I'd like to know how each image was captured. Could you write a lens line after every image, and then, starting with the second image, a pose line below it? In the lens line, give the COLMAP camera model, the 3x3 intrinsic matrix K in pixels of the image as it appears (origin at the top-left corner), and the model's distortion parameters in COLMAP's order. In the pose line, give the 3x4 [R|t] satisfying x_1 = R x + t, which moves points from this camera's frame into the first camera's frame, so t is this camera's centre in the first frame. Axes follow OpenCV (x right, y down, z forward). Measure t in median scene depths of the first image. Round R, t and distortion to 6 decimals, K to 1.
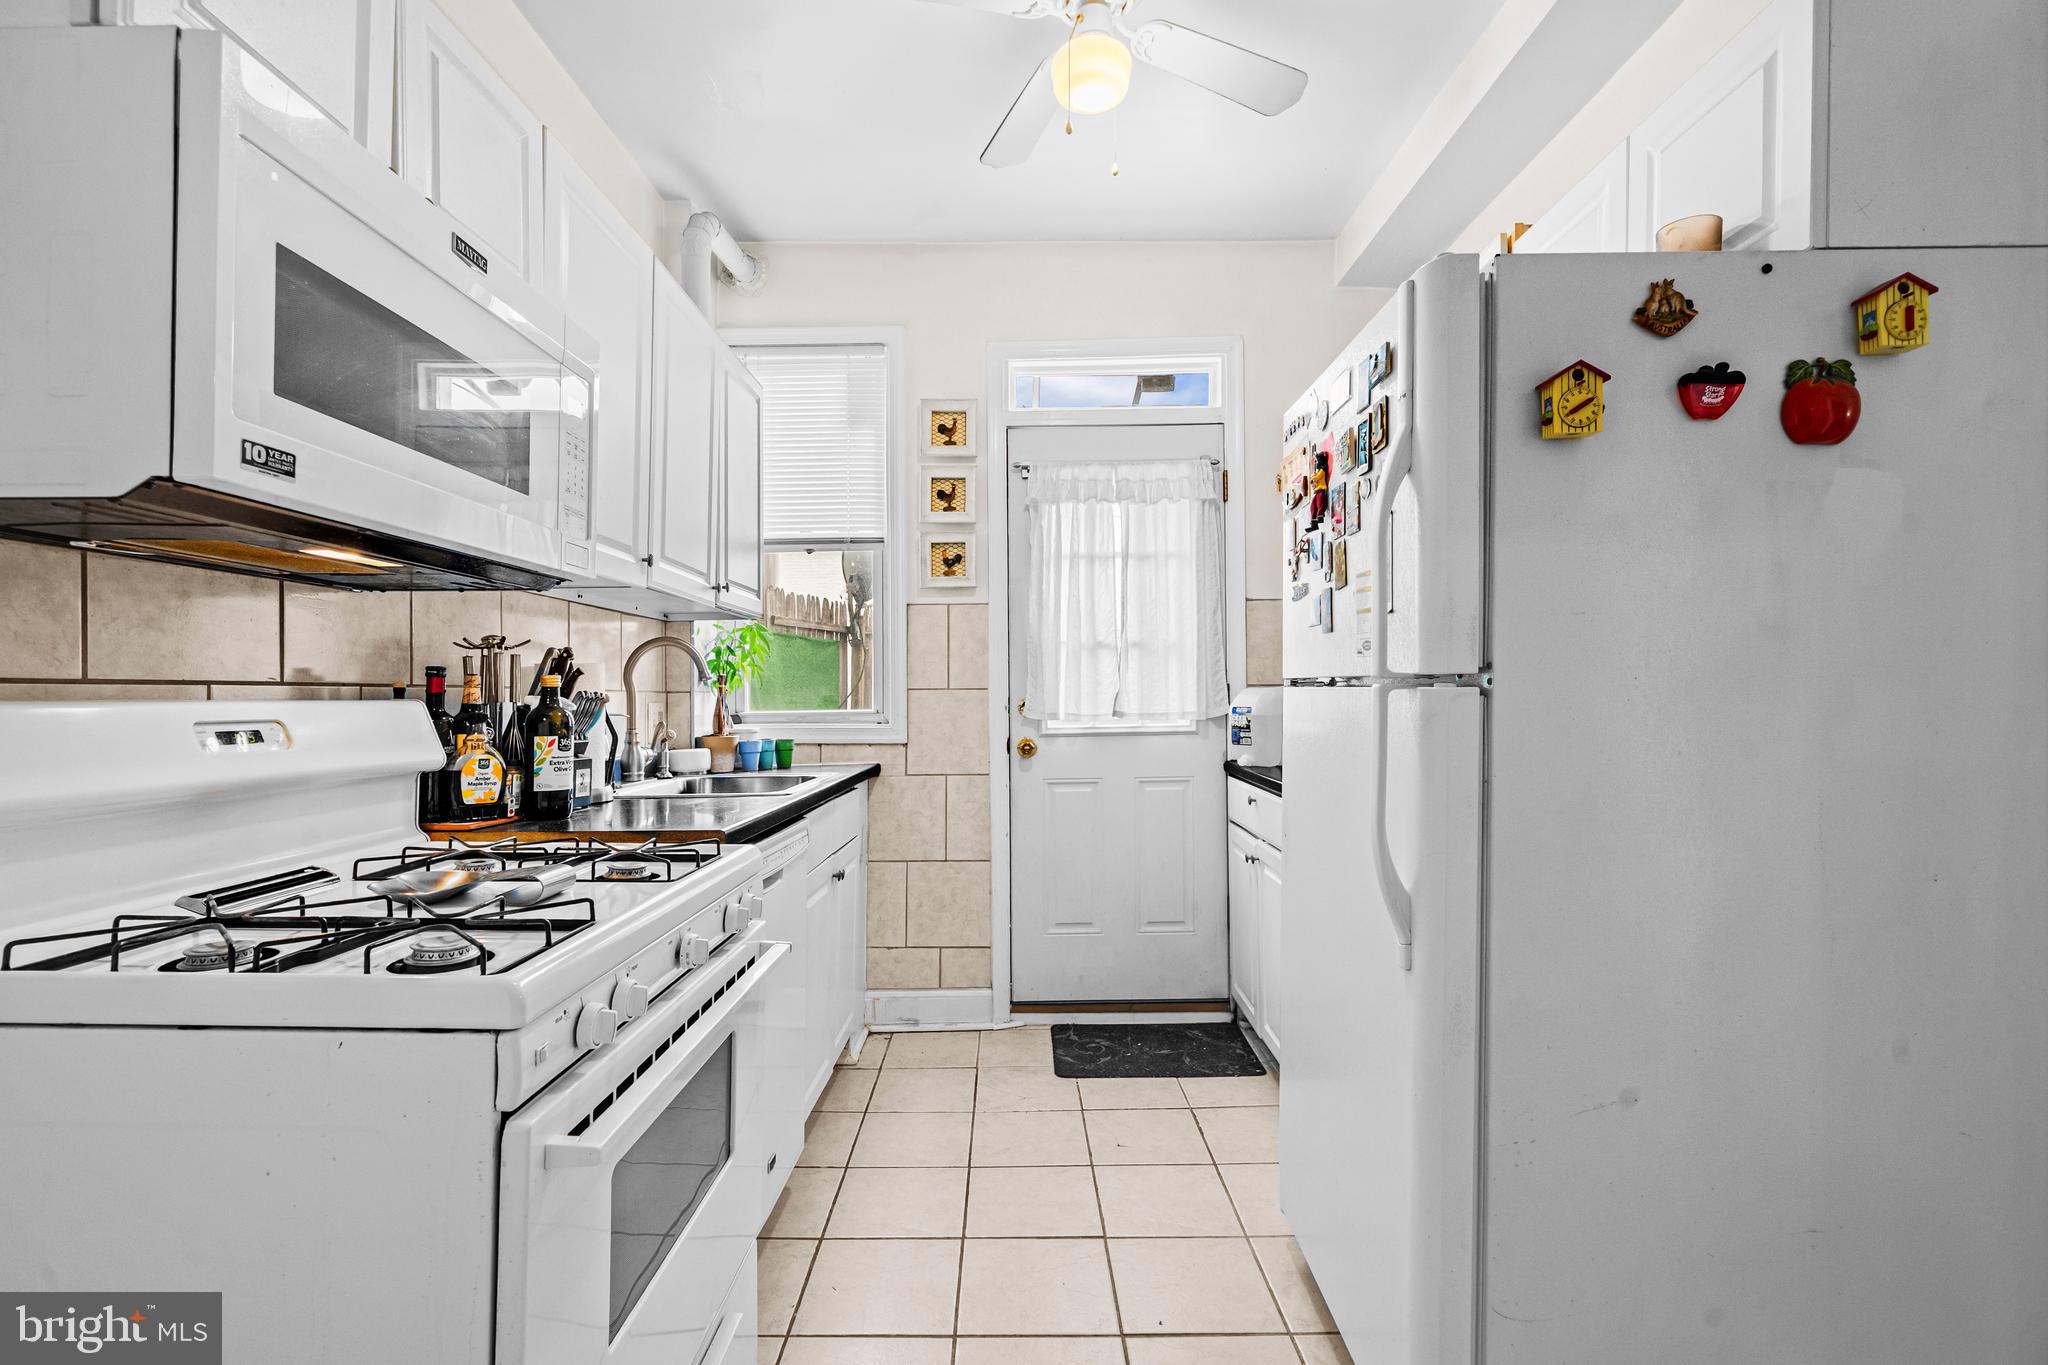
lens RADIAL K [[870.9, 0, 1015.2], [0, 870.9, 693.6], [0, 0, 1]] dist [0.000120, -0.000502]
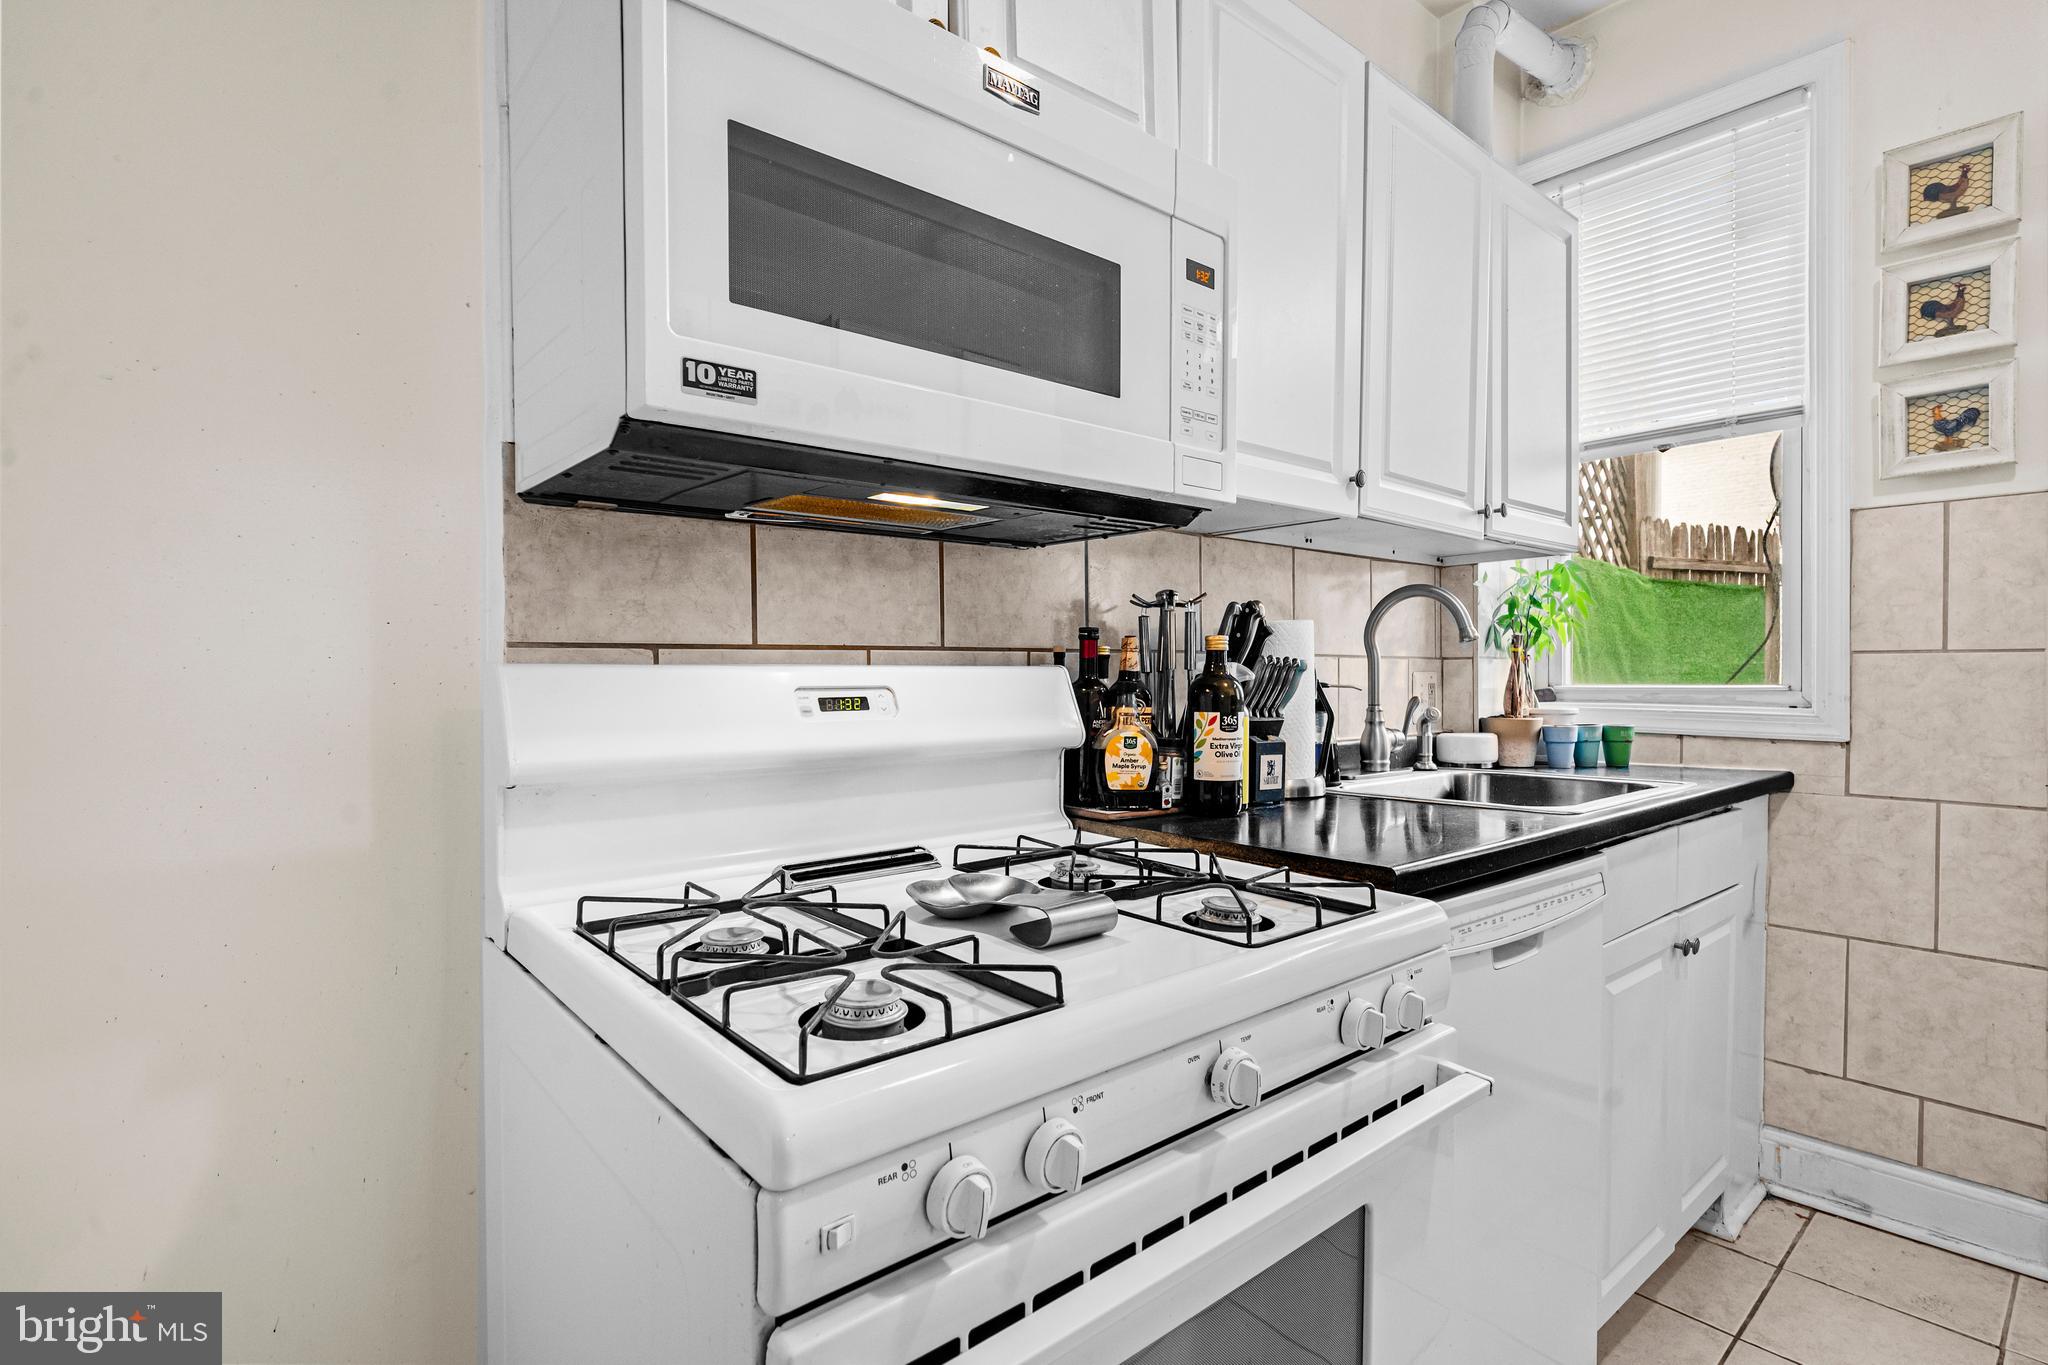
lens RADIAL K [[960.7, 0, 1043.7], [0, 960.7, 677.6], [0, 0, 1]] dist [0.000043, 0.000201]
pose [[0.653282, 0.009880, -0.757051, 0.025133], [0.001864, 0.999891, 0.014658, 0.003567], [0.757113, -0.010987, 0.653192, 0.264613]]
